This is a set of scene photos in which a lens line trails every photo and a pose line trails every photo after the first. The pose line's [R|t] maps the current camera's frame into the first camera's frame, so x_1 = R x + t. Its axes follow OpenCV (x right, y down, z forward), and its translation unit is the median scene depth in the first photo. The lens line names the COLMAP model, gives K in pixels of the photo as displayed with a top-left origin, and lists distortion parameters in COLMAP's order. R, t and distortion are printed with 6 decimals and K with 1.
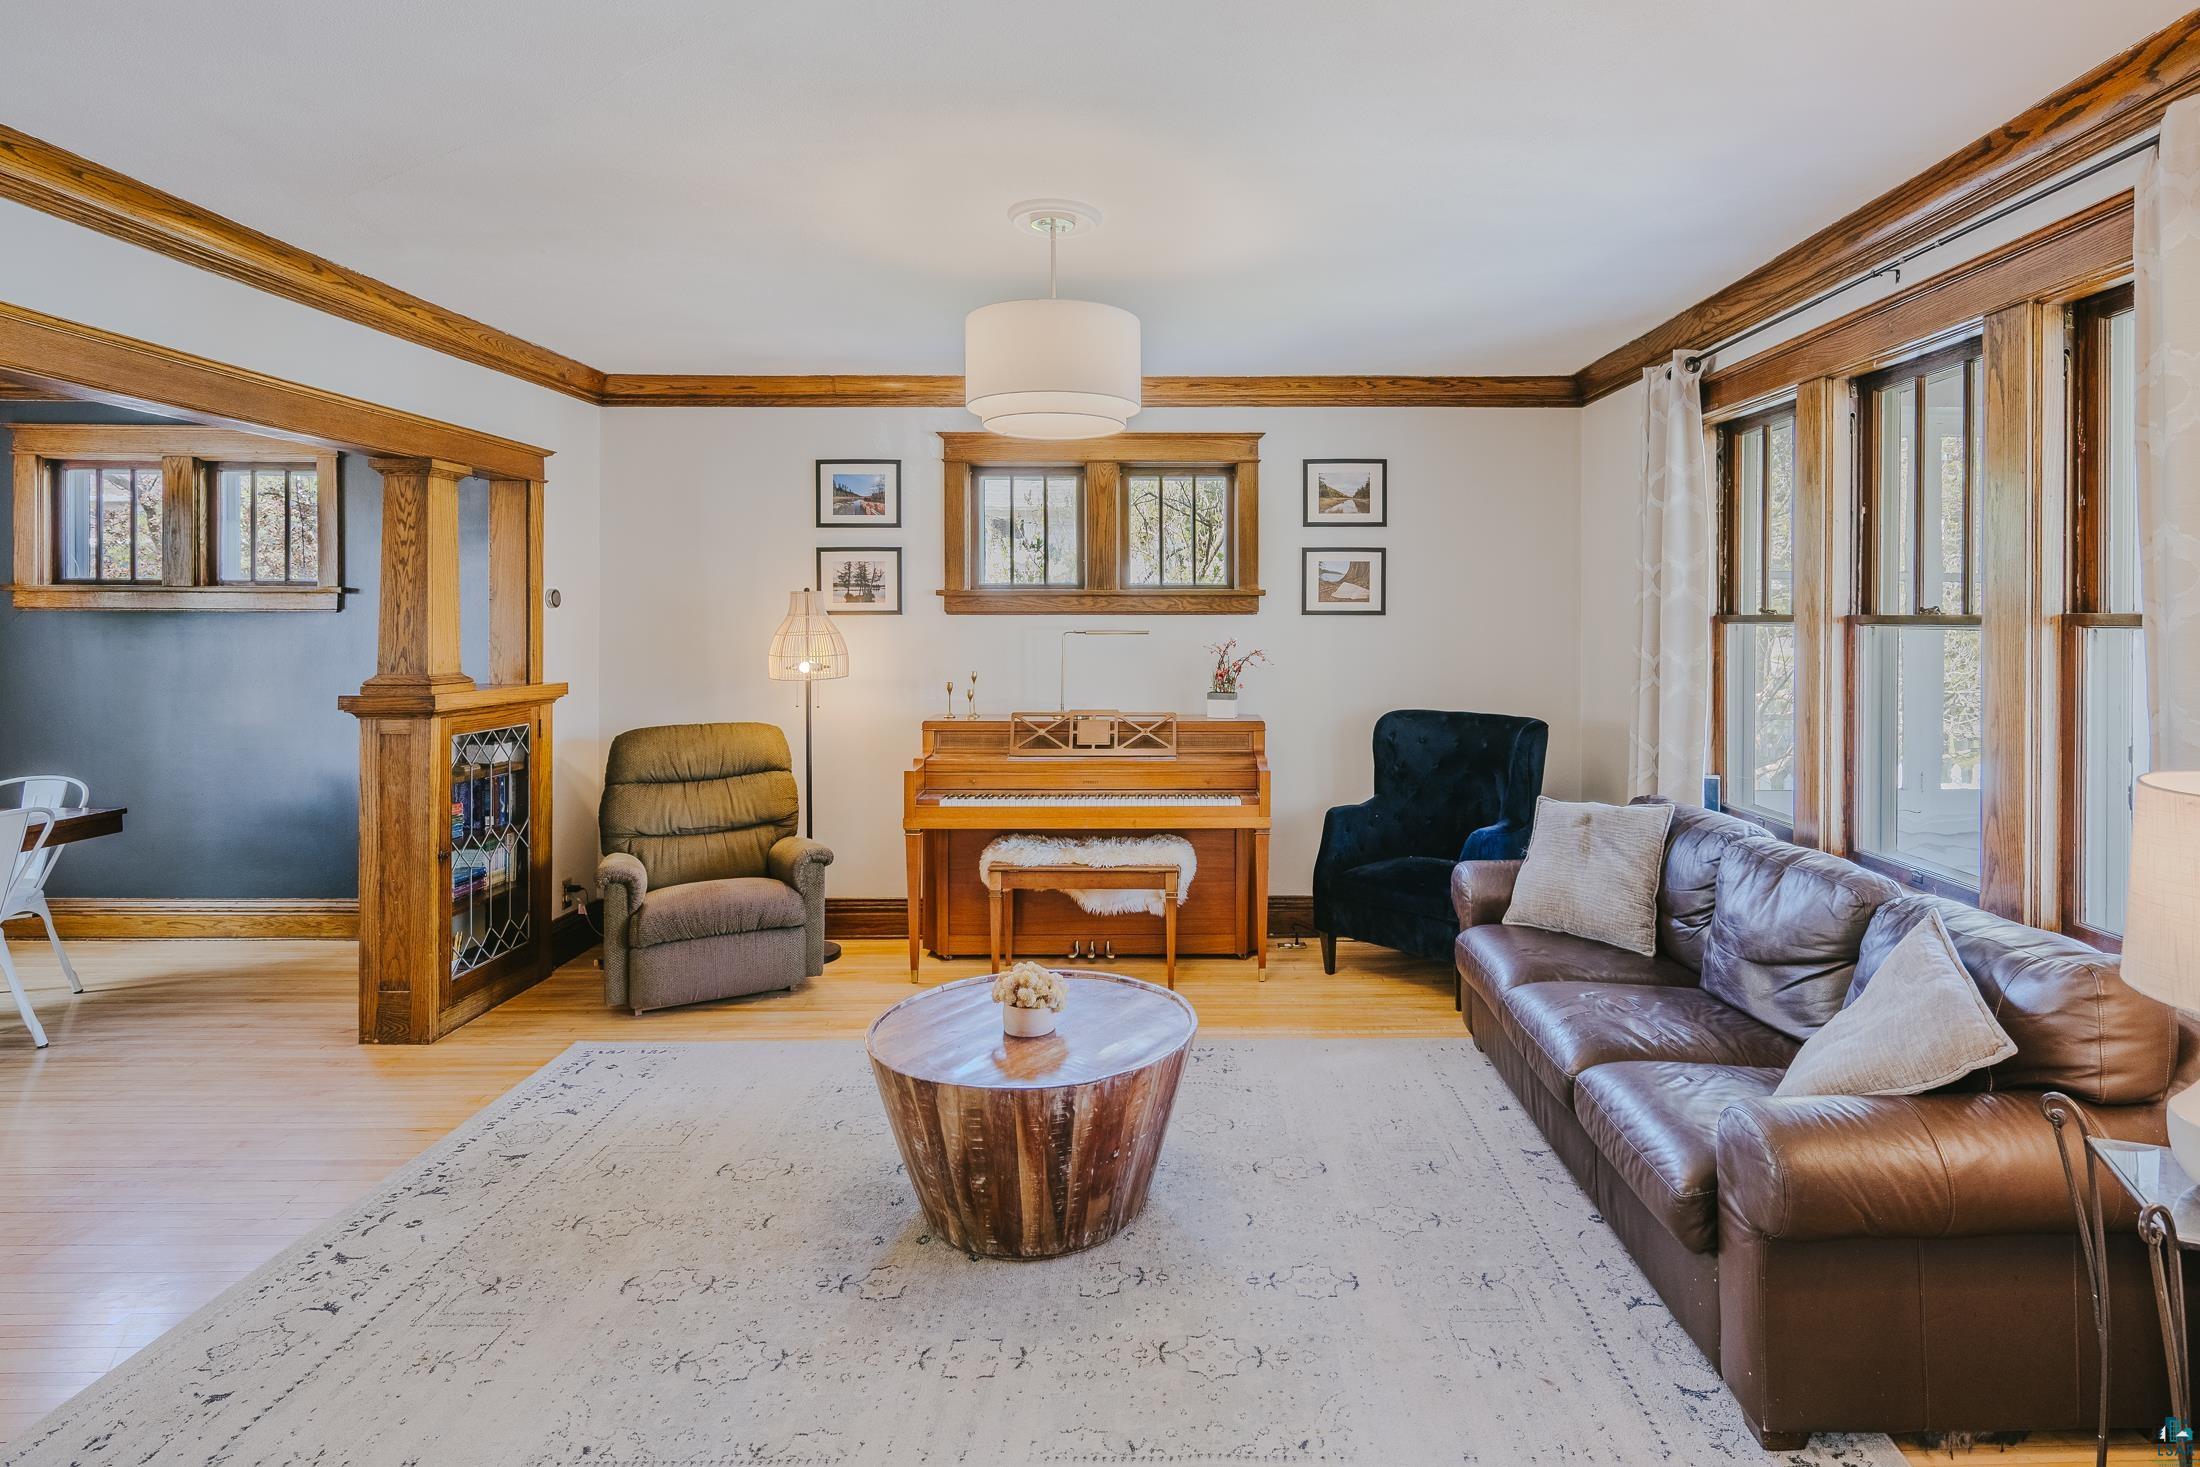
lens RADIAL K [[1118.5, 0, 1235.7], [0, 1118.5, 621.1], [0, 0, 1]] dist [-0.000641, -0.003237]
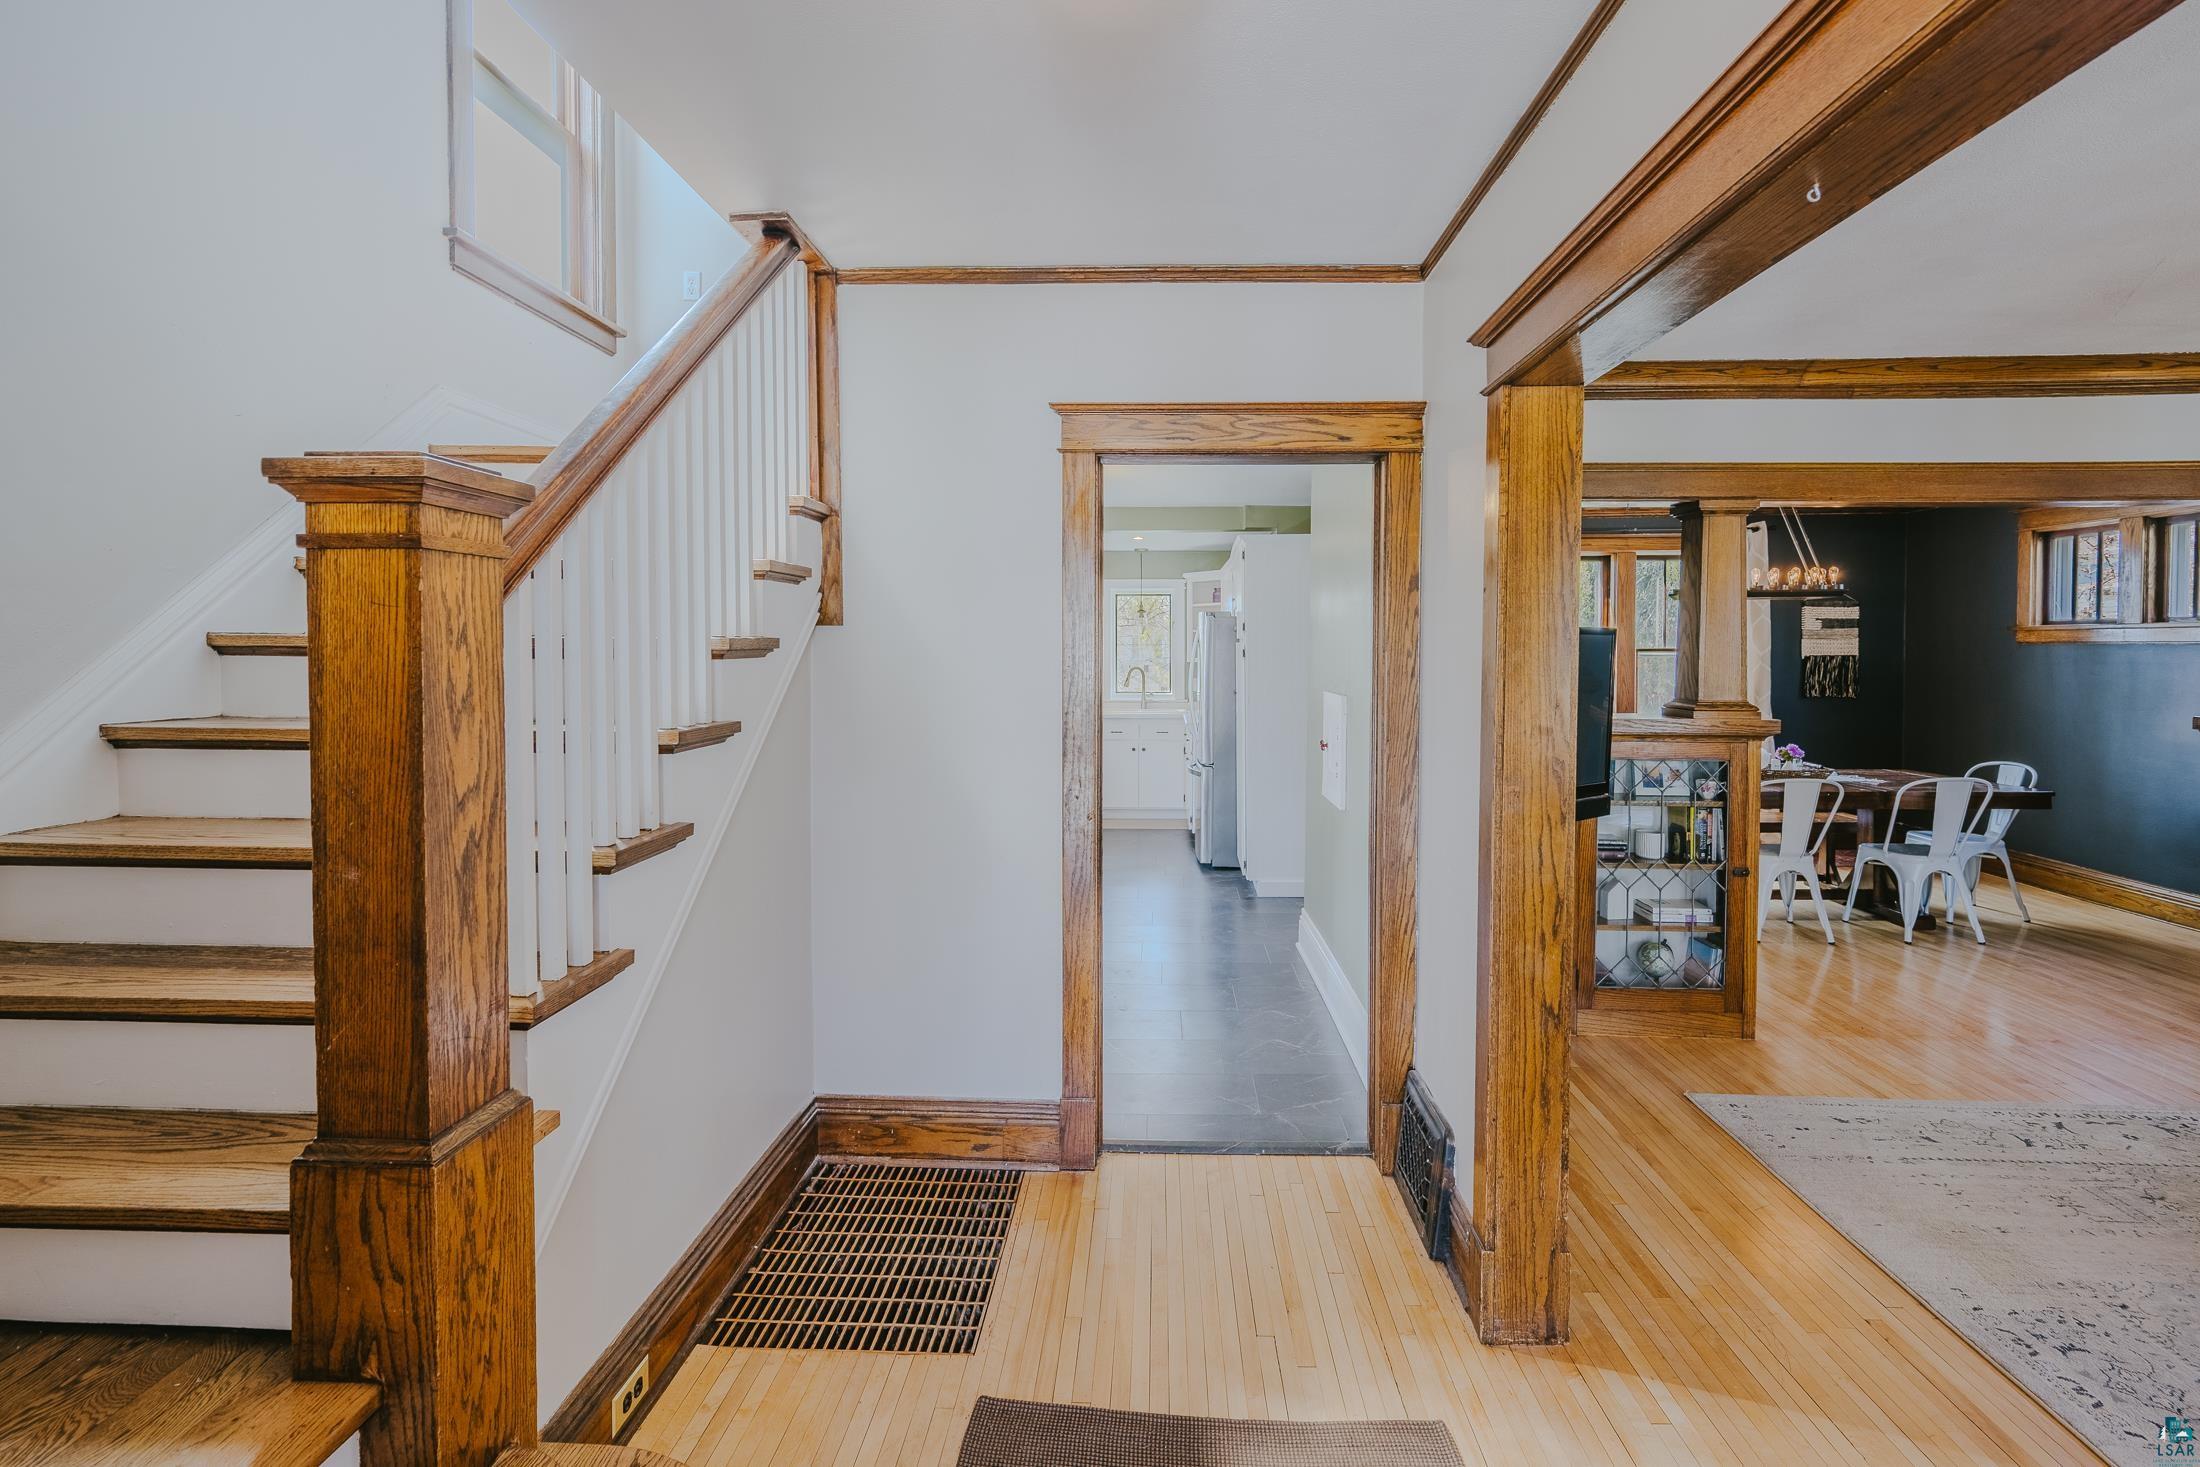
lens RADIAL K [[998.6, 0, 1119.1], [0, 998.6, 675.9], [0, 0, 1]] dist [0.001315, 0.001853]
pose [[-0.081369, 0.023321, -0.996411, 0.252732], [-0.000074, 0.999726, 0.023404, 0.000740], [0.996684, 0.001978, -0.081345, -0.017776]]
